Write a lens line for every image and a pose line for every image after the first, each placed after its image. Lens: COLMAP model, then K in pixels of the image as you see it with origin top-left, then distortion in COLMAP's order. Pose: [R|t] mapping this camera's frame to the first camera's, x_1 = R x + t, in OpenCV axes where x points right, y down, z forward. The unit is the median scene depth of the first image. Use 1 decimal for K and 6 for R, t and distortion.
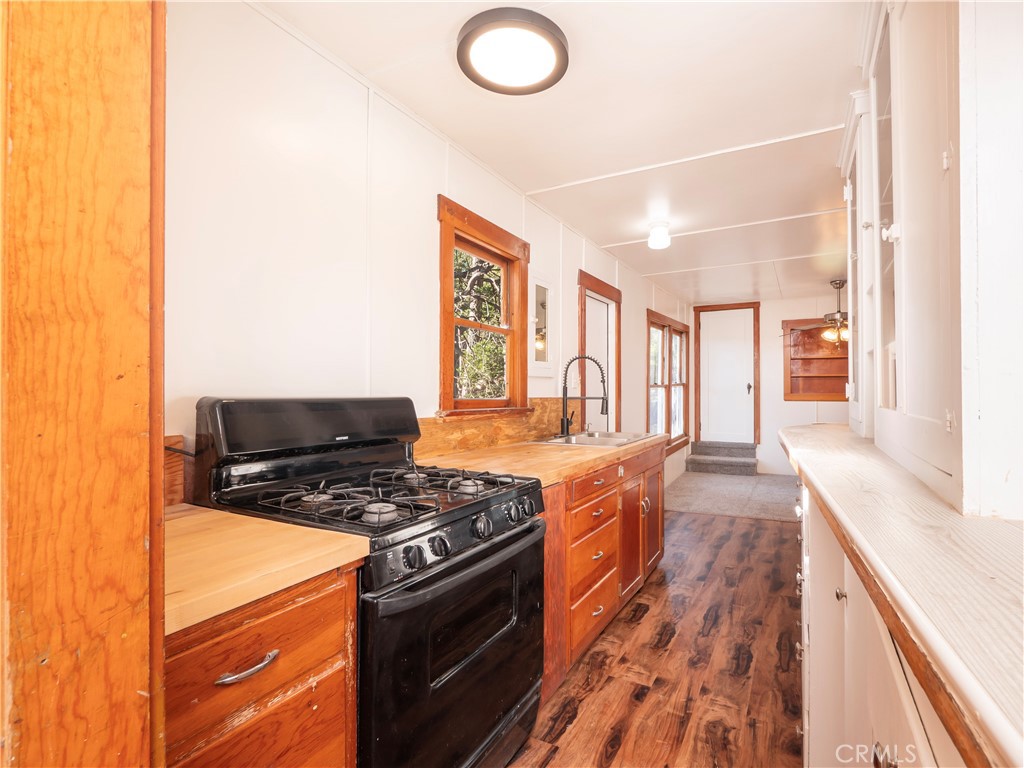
lens RADIAL K [[475.7, 0, 551.7], [0, 475.7, 387.1], [0, 0, 1]] dist [-0.006102, 0.000857]
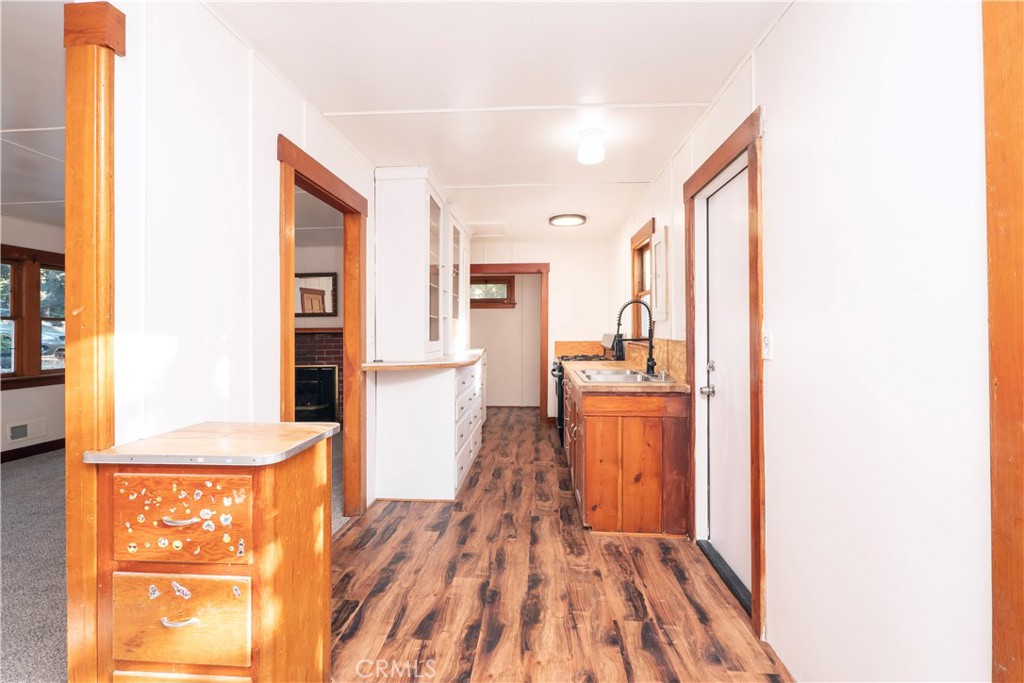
lens RADIAL K [[431.8, 0, 509.1], [0, 431.8, 335.0], [0, 0, 1]] dist [-0.000900, -0.000006]
pose [[-0.915600, 0.006851, -0.402032, 0.788210], [0.007648, 0.999971, -0.000377, 0.014284], [0.402017, -0.003420, -0.915626, 1.956824]]
